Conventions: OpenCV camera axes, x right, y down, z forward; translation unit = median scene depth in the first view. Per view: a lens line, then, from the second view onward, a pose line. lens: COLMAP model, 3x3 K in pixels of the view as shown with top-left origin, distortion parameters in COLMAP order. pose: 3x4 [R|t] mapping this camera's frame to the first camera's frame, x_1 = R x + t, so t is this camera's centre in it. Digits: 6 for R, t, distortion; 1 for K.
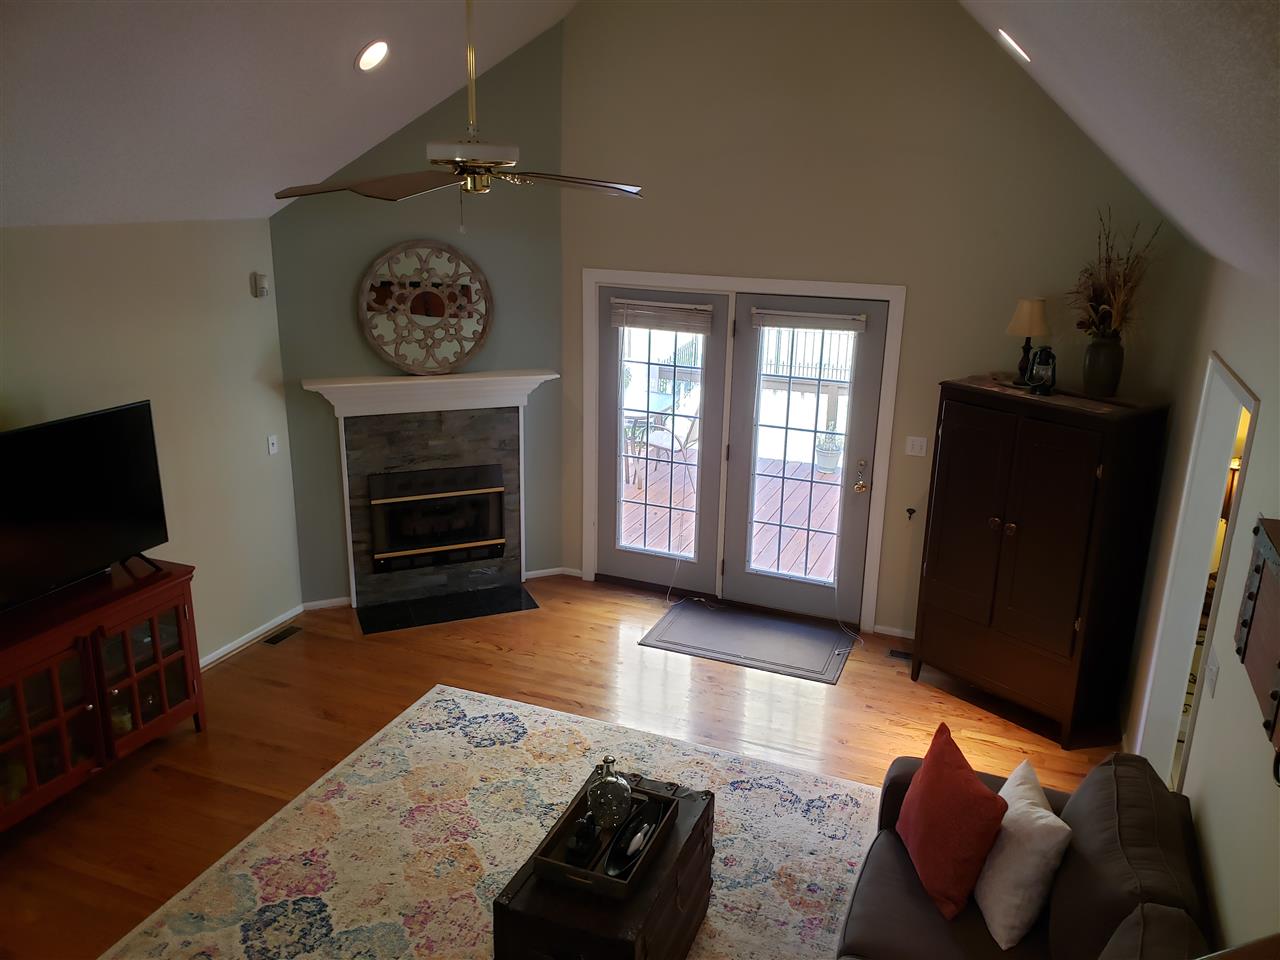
lens RADIAL K [[981.9, 0, 640.0], [0, 981.9, 480.0], [0, 0, 1]] dist [0.007582, 0.004286]
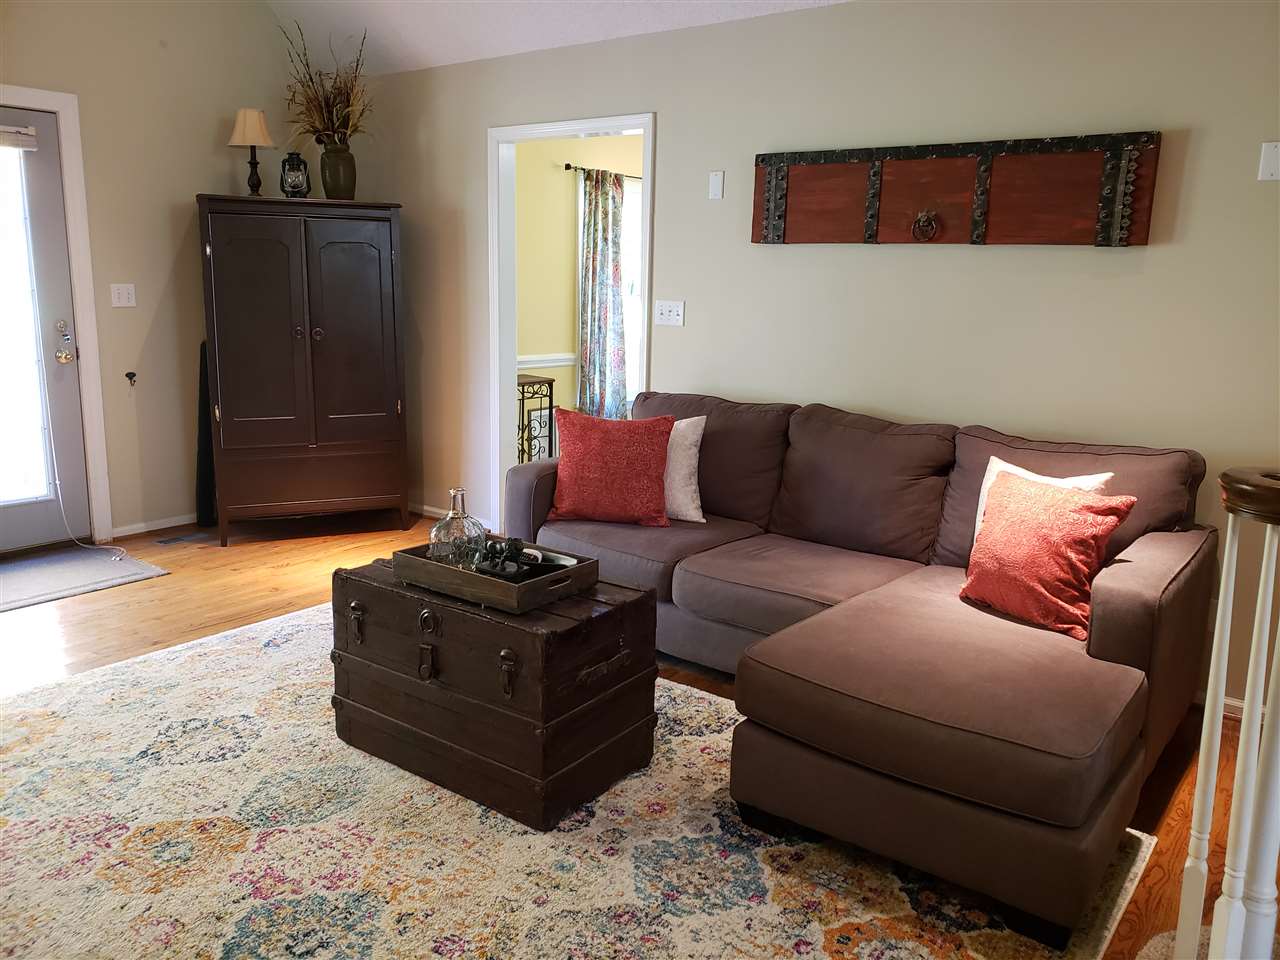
lens RADIAL K [[981.9, 0, 640.0], [0, 981.9, 480.0], [0, 0, 1]] dist [0.007582, 0.004286]
pose [[0.259796, -0.203476, 0.943983, -0.450871], [0.262516, 0.955615, 0.133735, 0.125082], [-0.929296, 0.213067, 0.301680, 0.366037]]
